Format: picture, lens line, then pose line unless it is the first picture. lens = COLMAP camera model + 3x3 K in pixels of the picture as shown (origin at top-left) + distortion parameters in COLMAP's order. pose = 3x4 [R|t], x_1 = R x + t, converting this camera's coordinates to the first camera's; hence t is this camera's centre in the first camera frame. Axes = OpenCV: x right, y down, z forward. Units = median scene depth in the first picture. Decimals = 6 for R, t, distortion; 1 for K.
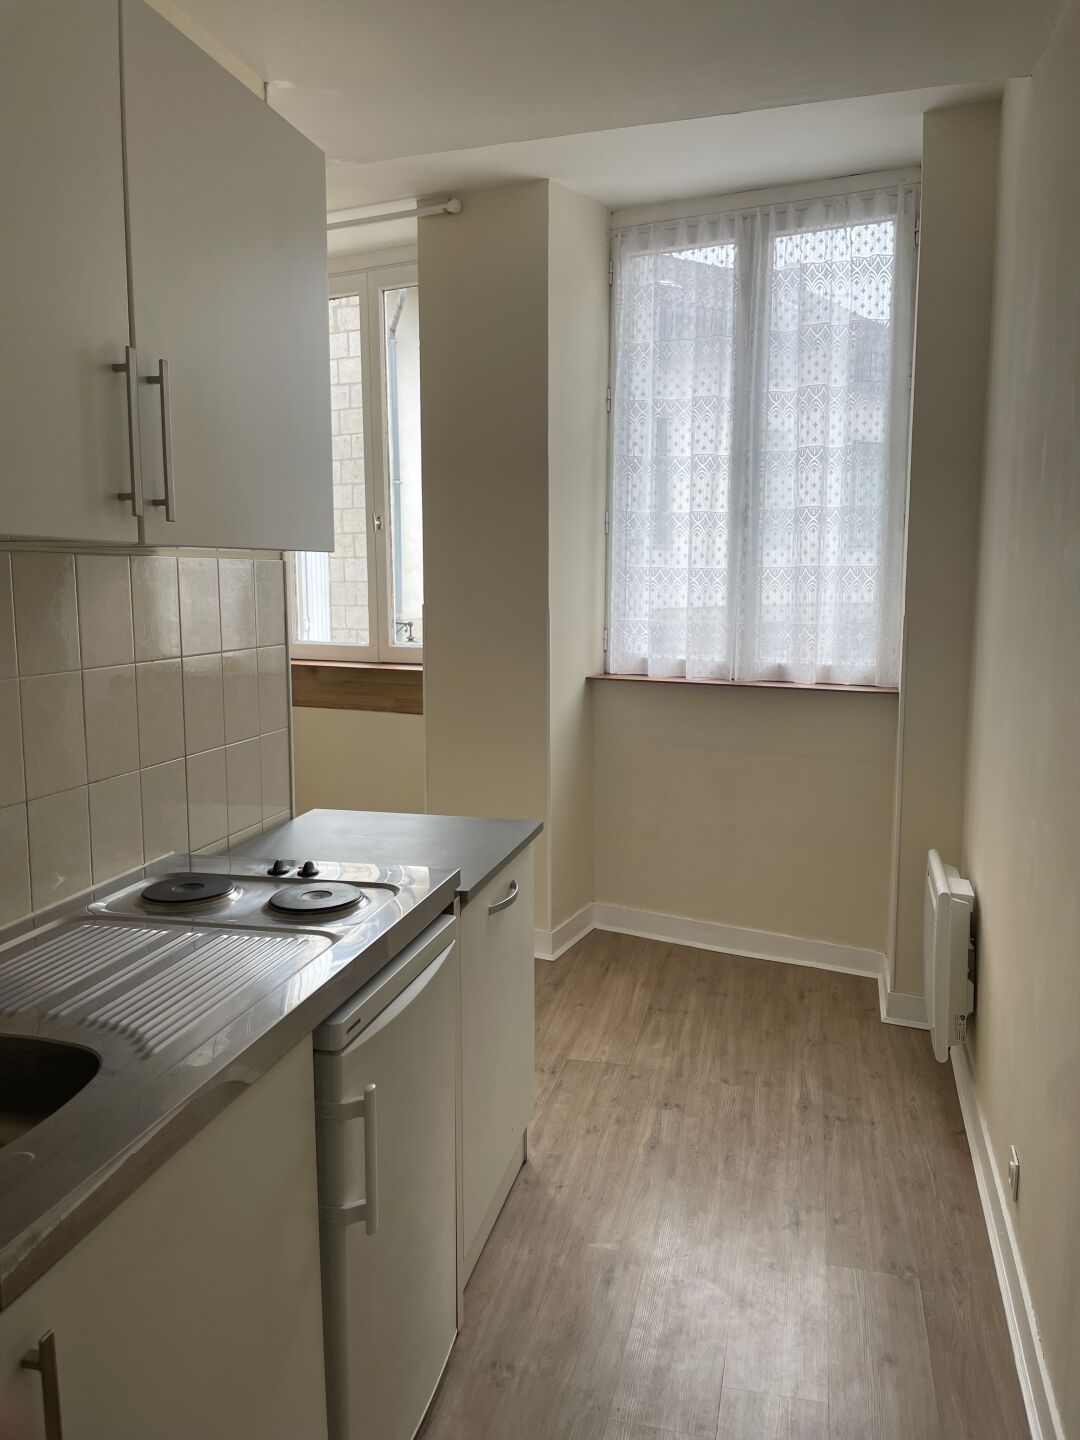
lens RADIAL K [[1048.5, 0, 548.0], [0, 1048.5, 719.0], [0, 0, 1]] dist [-0.011169, -0.002061]
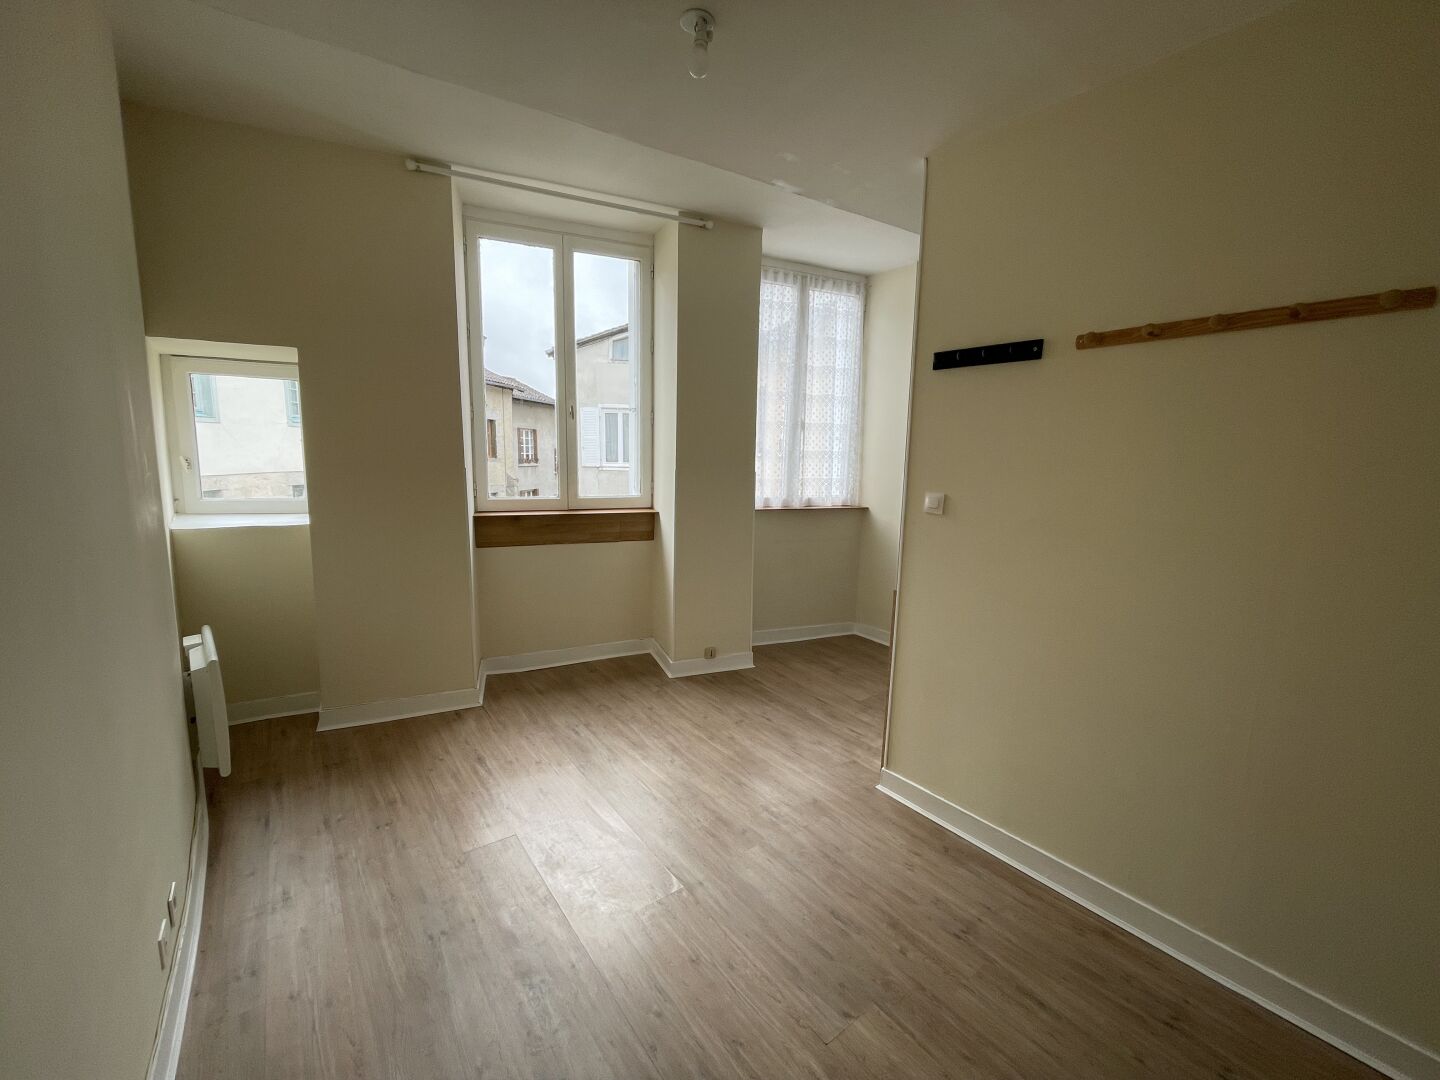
lens RADIAL K [[581.5, 0, 730.0], [0, 581.5, 536.5], [0, 0, 1]] dist [-0.001782, -0.000110]
pose [[0.621436, -0.096008, 0.777560, -0.806204], [0.083115, 0.994941, 0.056422, -0.055171], [-0.779044, 0.029564, 0.626272, 0.414725]]
